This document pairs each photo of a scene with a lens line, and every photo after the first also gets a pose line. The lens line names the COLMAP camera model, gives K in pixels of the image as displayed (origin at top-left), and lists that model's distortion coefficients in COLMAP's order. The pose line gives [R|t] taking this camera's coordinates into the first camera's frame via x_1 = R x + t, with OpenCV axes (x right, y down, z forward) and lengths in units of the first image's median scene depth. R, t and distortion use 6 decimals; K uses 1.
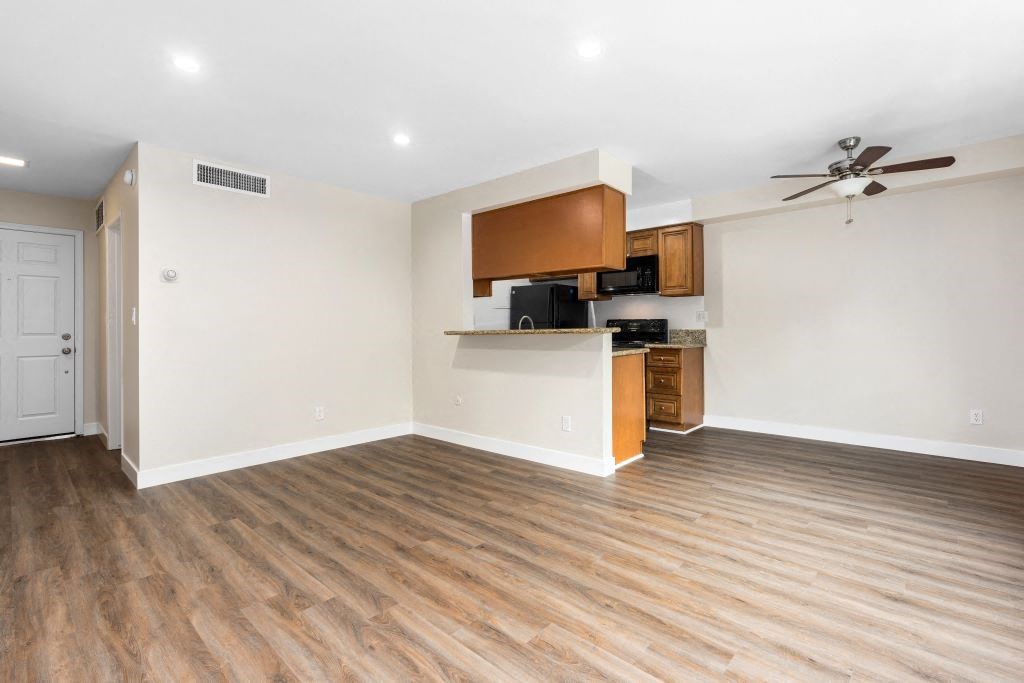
lens RADIAL K [[465.1, 0, 515.0], [0, 465.1, 326.4], [0, 0, 1]] dist [-0.002715, 0.000528]
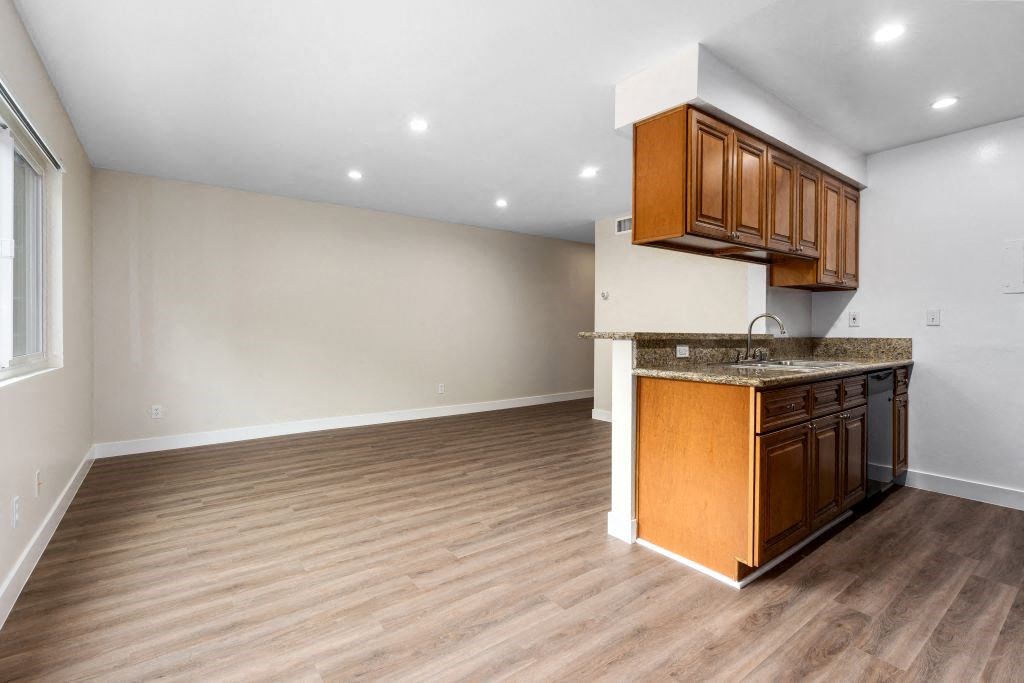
lens RADIAL K [[465.1, 0, 515.0], [0, 465.1, 326.4], [0, 0, 1]] dist [-0.002715, 0.000528]
pose [[-0.185593, 0.006933, -0.982602, 1.177007], [-0.001457, 0.999972, 0.007331, -0.015119], [0.982626, 0.002793, -0.185578, 1.231292]]
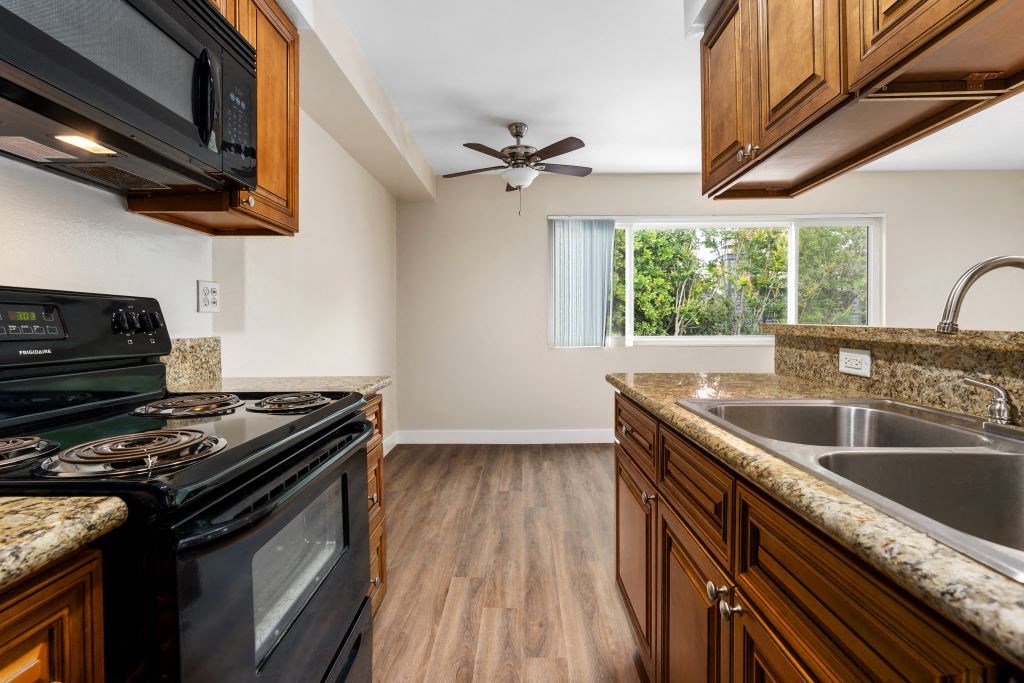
lens RADIAL K [[465.1, 0, 515.0], [0, 465.1, 326.4], [0, 0, 1]] dist [-0.002715, 0.000528]
pose [[-0.664162, 0.004446, 0.747575, 0.008642], [0.007647, 0.999970, 0.000847, 0.002963], [-0.747550, 0.006280, -0.664176, 1.999332]]
